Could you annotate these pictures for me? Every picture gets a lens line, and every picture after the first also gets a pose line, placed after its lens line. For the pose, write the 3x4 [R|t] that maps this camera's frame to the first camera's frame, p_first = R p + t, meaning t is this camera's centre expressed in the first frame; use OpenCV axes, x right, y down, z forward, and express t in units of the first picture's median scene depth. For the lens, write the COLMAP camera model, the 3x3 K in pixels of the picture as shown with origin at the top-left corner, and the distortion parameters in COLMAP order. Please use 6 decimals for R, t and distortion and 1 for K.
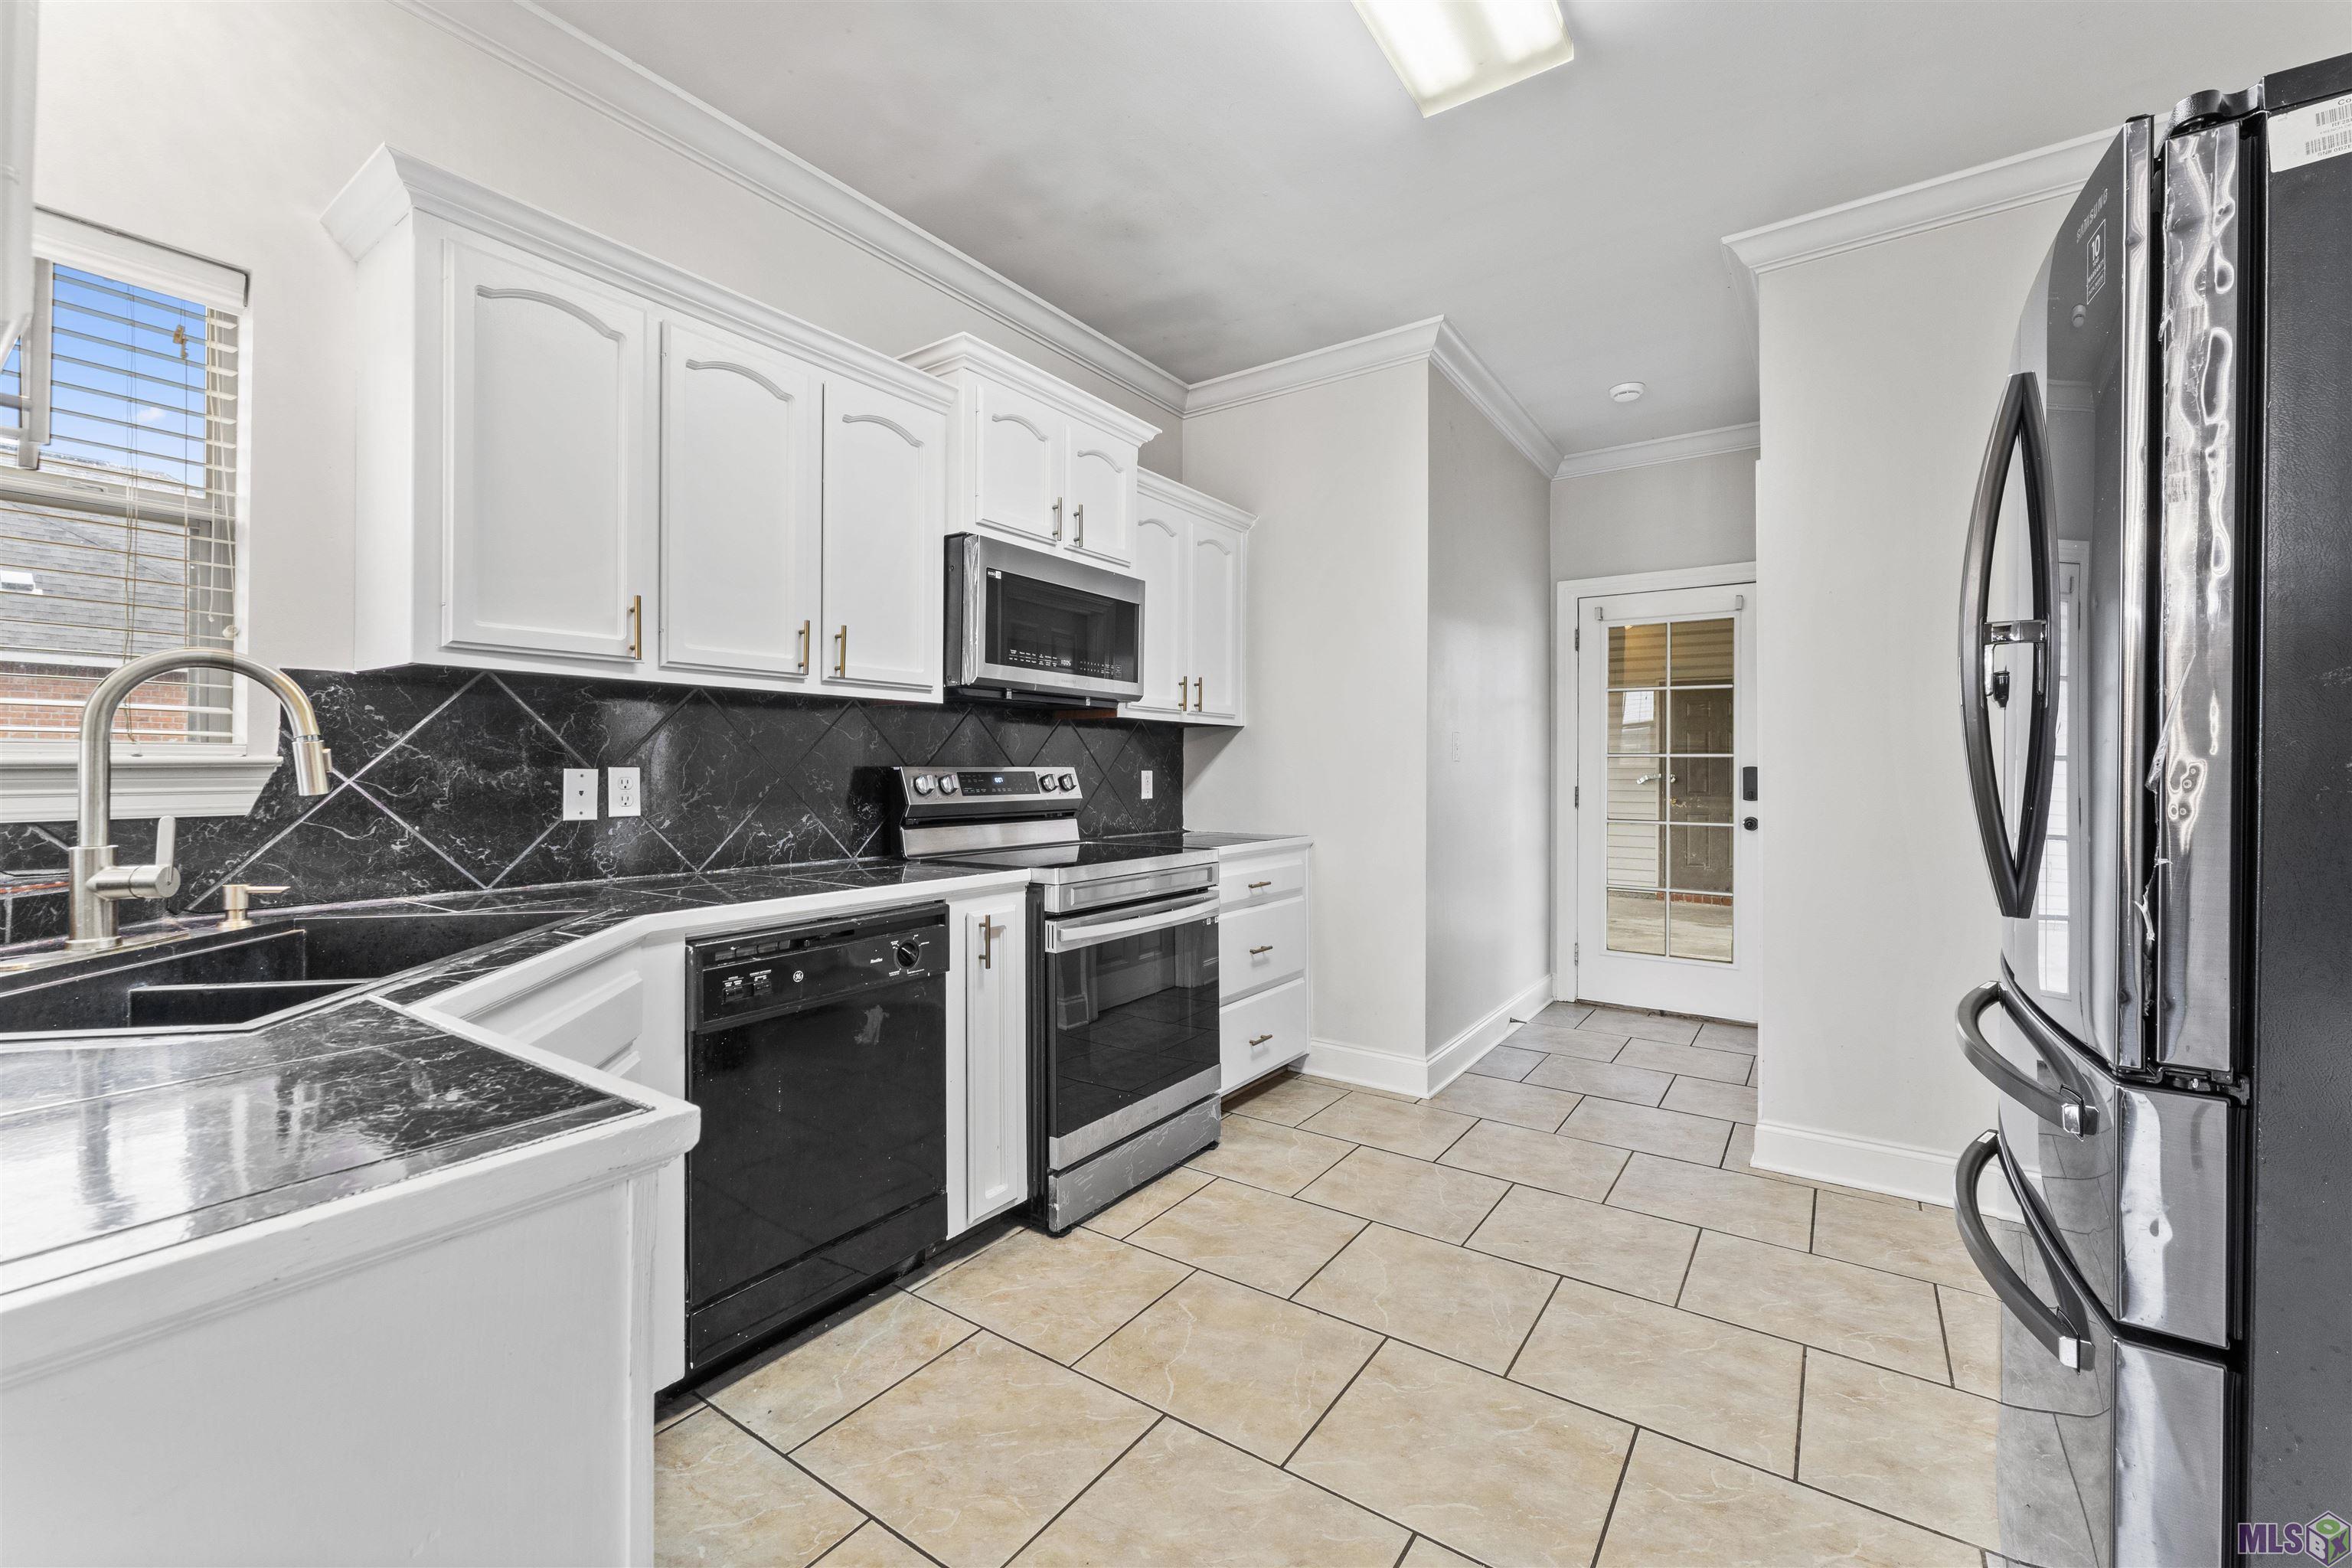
lens RADIAL K [[943.7, 0, 1157.0], [0, 943.7, 774.5], [0, 0, 1]] dist [-0.000103, -0.000009]
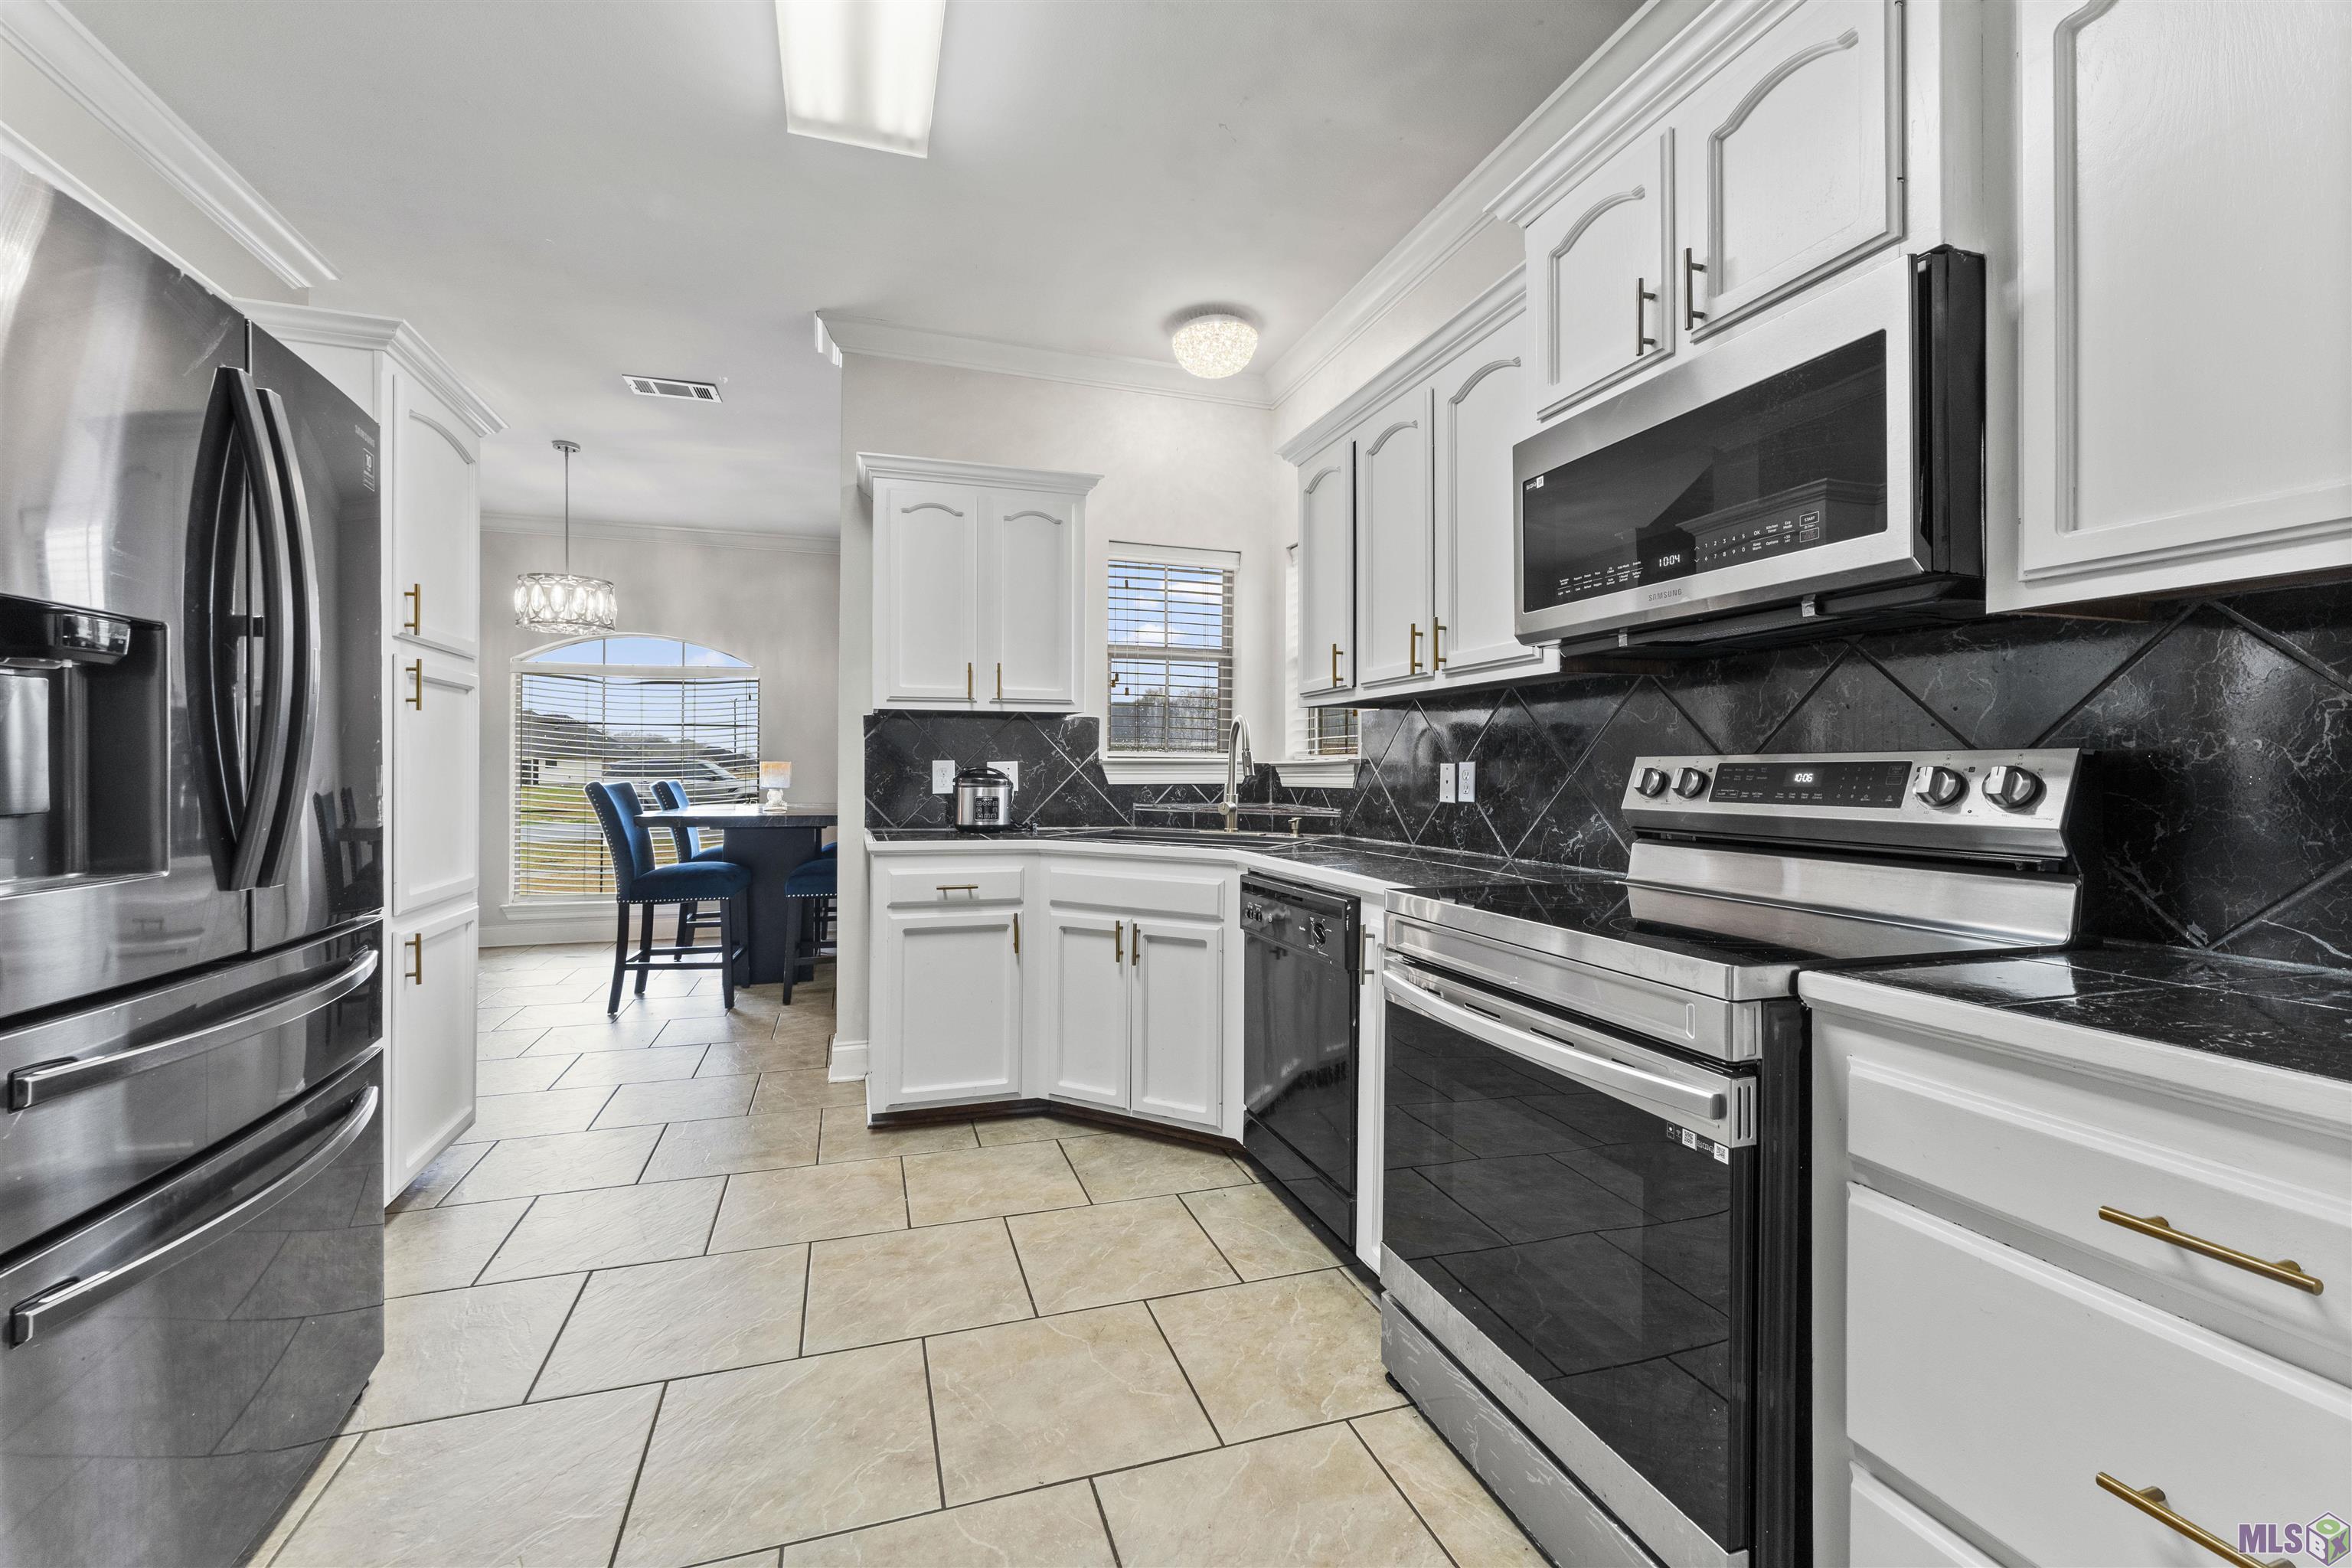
lens RADIAL K [[943.7, 0, 1158.0], [0, 943.7, 771.6], [0, 0, 1]] dist [-0.000103, -0.000009]
pose [[-0.592695, -0.006035, -0.805404, 0.699606], [-0.011352, 0.999935, 0.000861, 0.008501], [0.805347, 0.009653, -0.592725, 1.471059]]
